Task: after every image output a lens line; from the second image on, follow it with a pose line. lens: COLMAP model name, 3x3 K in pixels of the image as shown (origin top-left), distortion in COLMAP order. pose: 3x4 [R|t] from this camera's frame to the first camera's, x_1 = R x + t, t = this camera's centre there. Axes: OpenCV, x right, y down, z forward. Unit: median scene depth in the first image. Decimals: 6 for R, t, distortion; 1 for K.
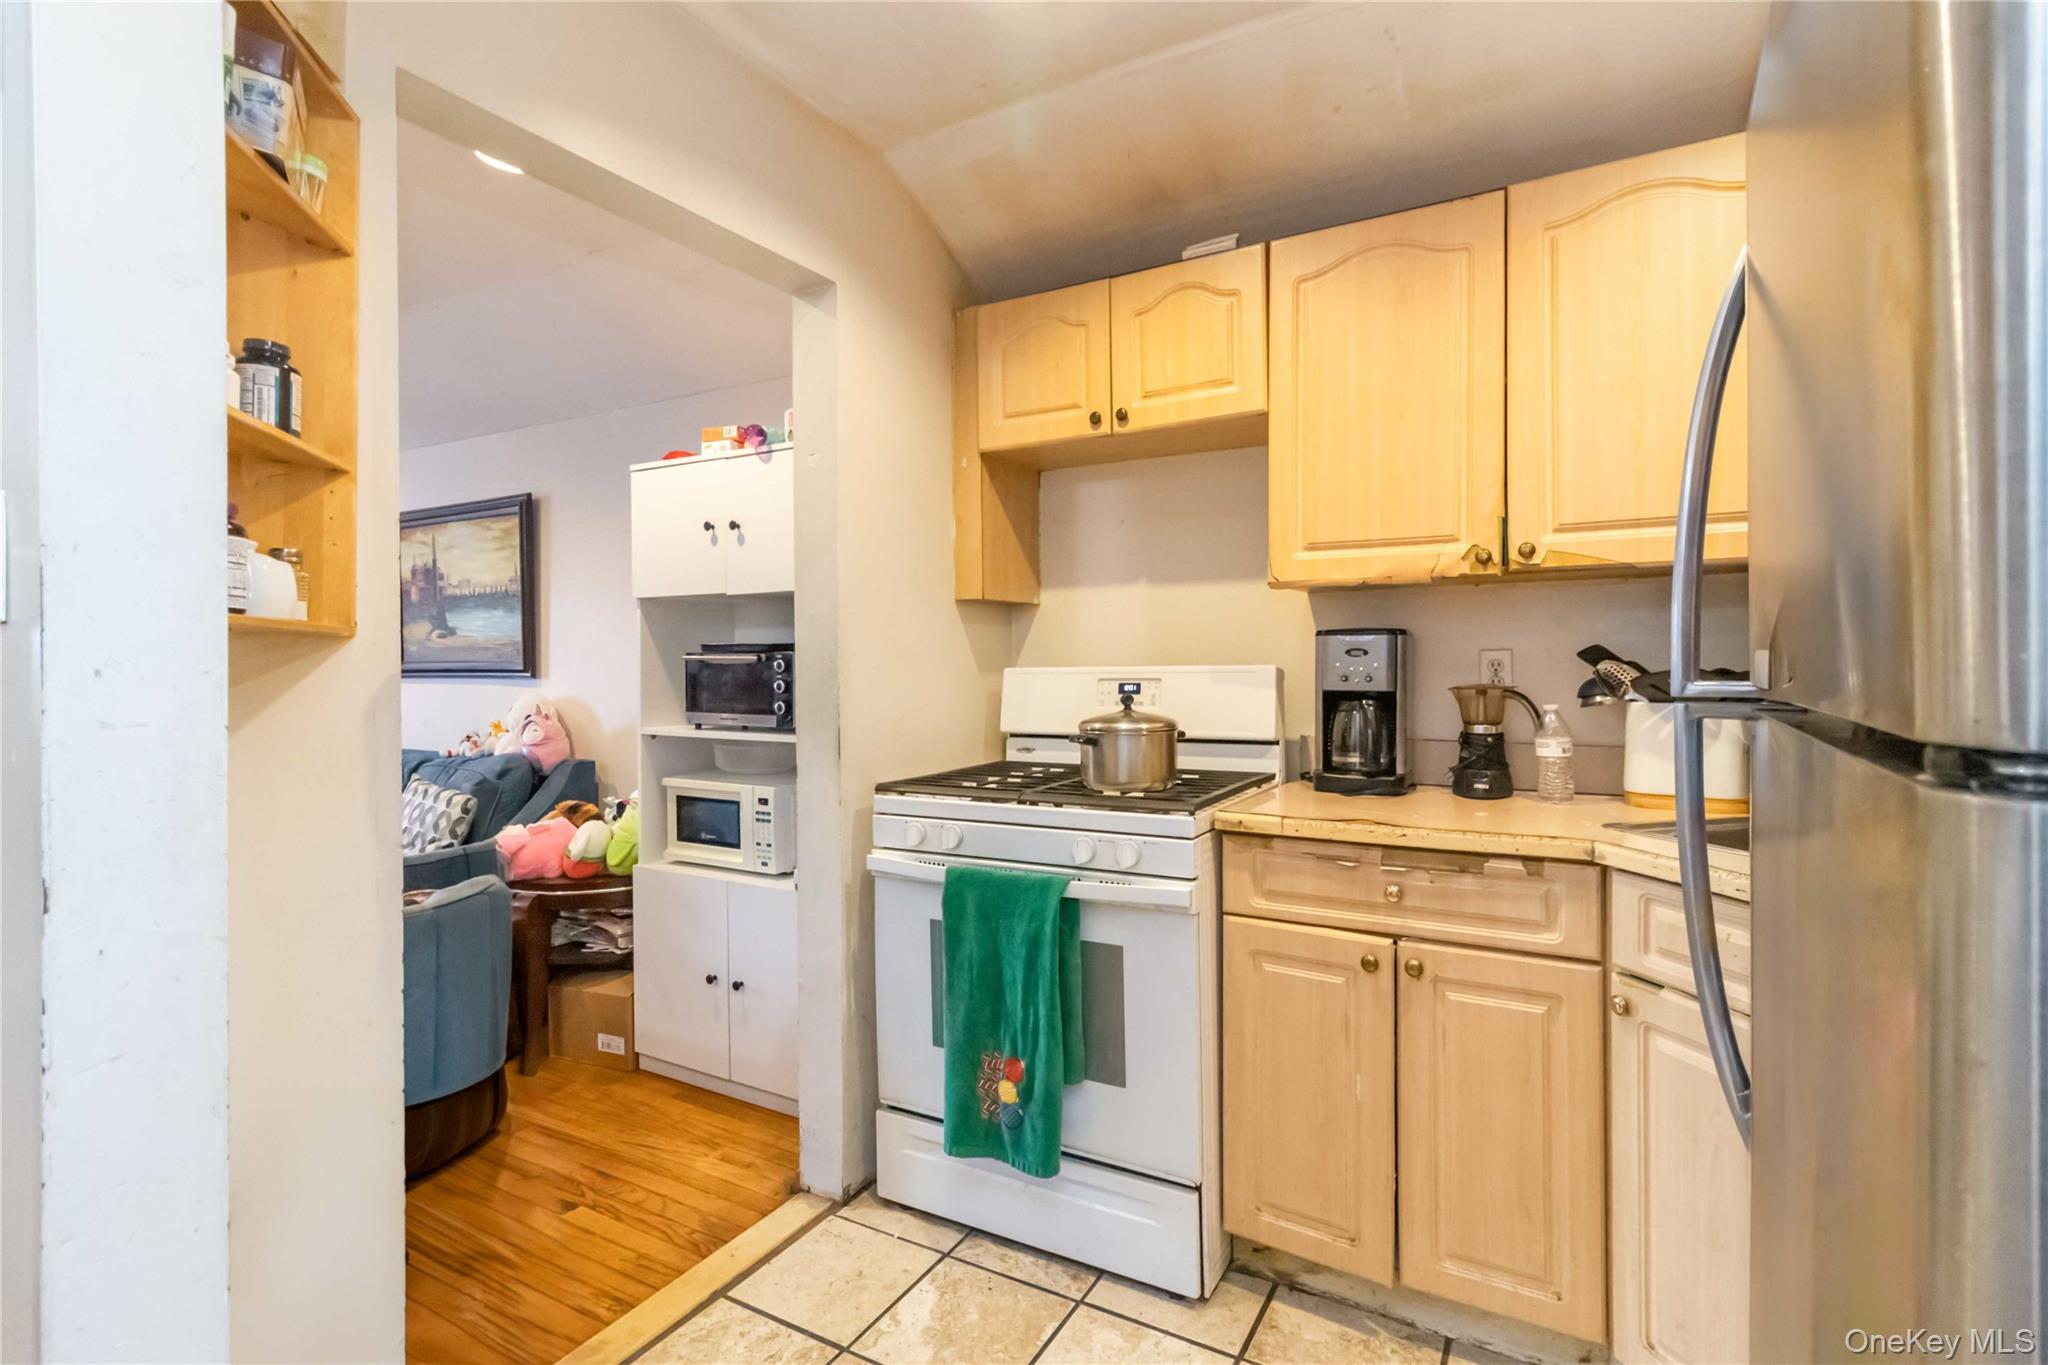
lens RADIAL K [[983.1, 0, 1014.0], [0, 983.1, 675.5], [0, 0, 1]] dist [0.001365, -0.000131]
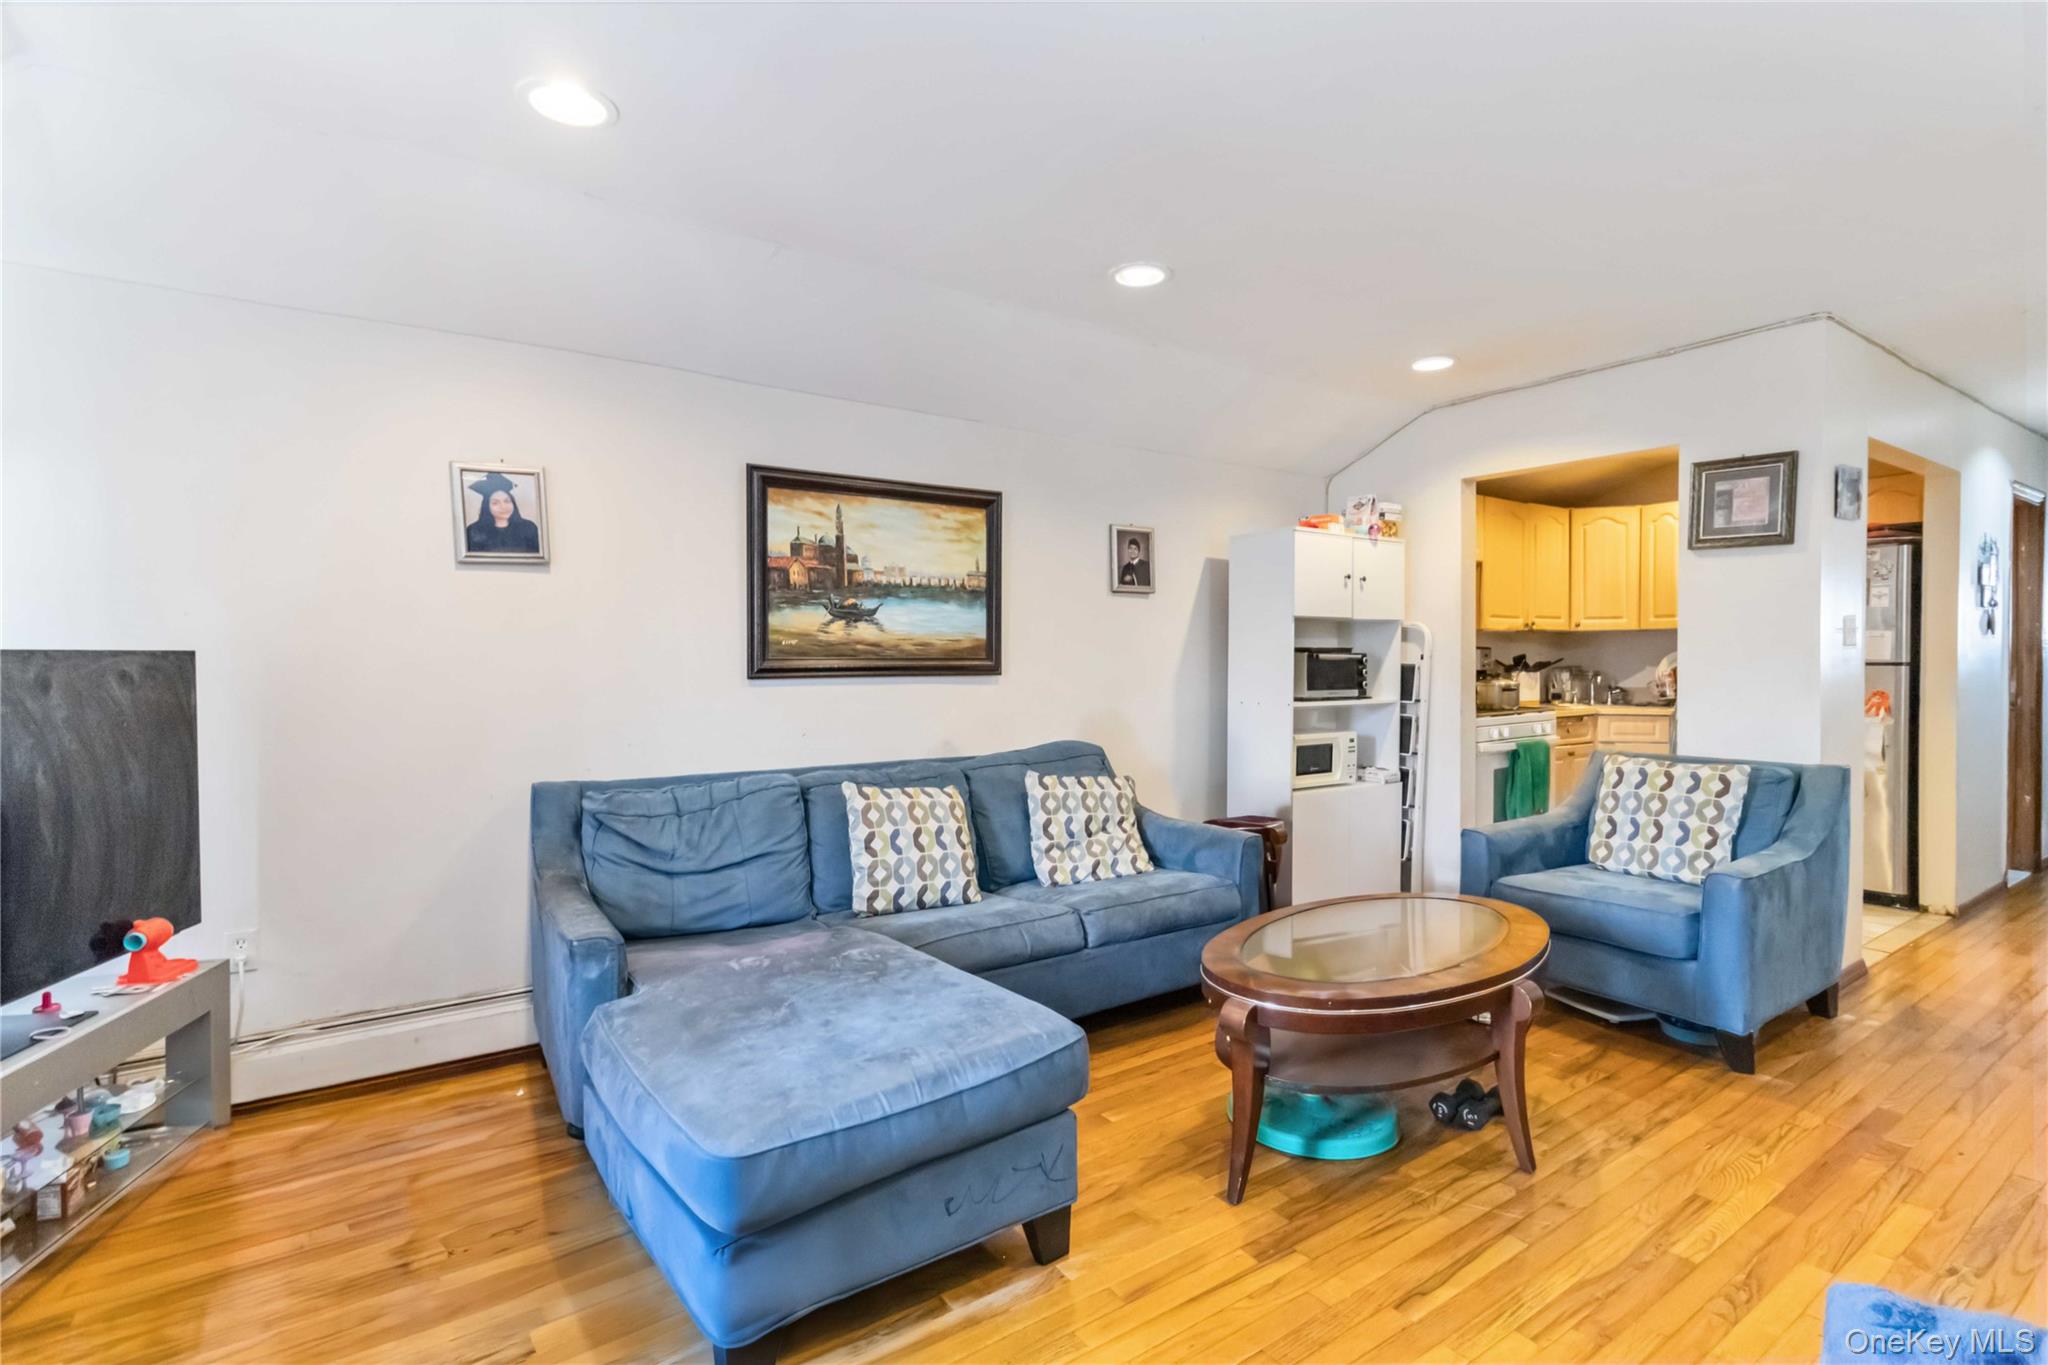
lens RADIAL K [[983.1, 0, 1007.9], [0, 983.1, 672.0], [0, 0, 1]] dist [0.001365, -0.000131]
pose [[0.426603, -0.017857, 0.904263, -1.354229], [0.008393, 0.999840, 0.015785, -0.014571], [-0.904400, 0.000855, 0.426685, 0.534222]]
